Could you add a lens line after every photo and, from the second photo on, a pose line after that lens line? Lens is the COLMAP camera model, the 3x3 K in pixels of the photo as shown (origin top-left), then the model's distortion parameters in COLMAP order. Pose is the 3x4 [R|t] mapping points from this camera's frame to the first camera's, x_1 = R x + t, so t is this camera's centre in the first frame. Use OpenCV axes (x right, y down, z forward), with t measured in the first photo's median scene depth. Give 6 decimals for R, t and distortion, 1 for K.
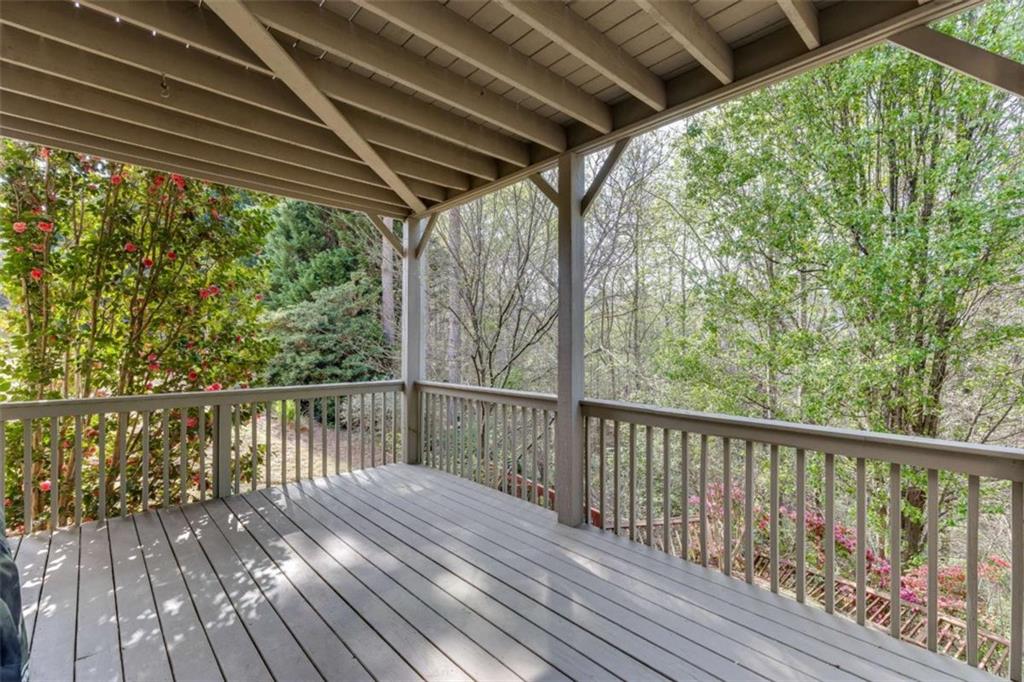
lens RADIAL K [[458.6, 0, 516.3], [0, 458.6, 344.8], [0, 0, 1]] dist [0.000536, -0.001028]
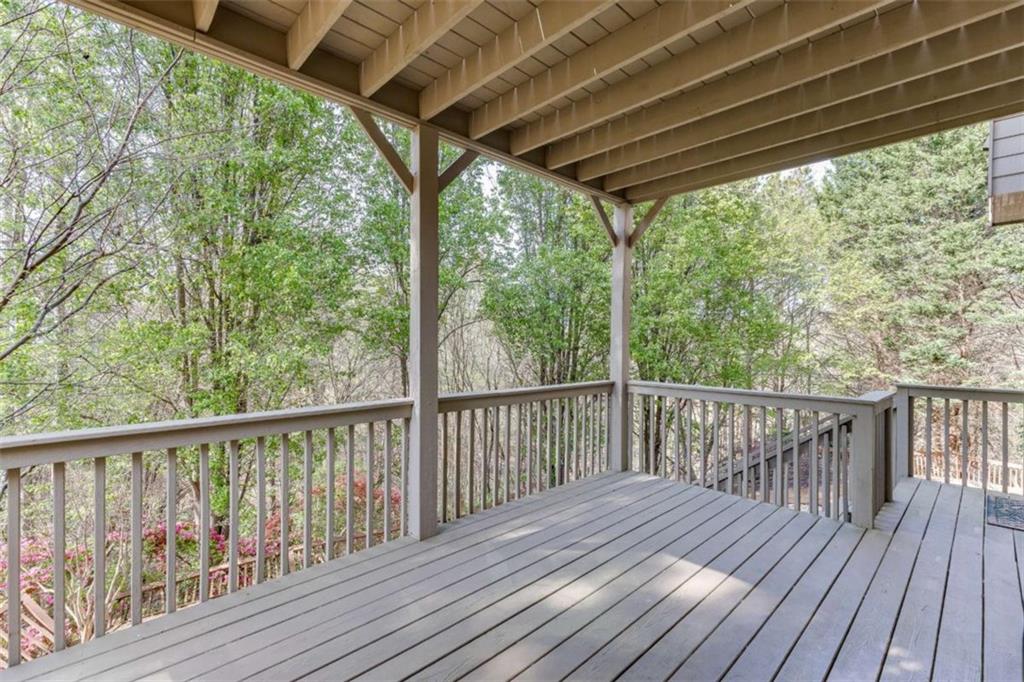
lens RADIAL K [[458.6, 0, 516.4], [0, 458.6, 339.9], [0, 0, 1]] dist [0.000536, -0.001028]
pose [[-0.020434, -0.001844, 0.999790, -0.977459], [-0.003514, 0.999992, 0.001772, -0.000723], [-0.999785, -0.003477, -0.020440, 1.031351]]
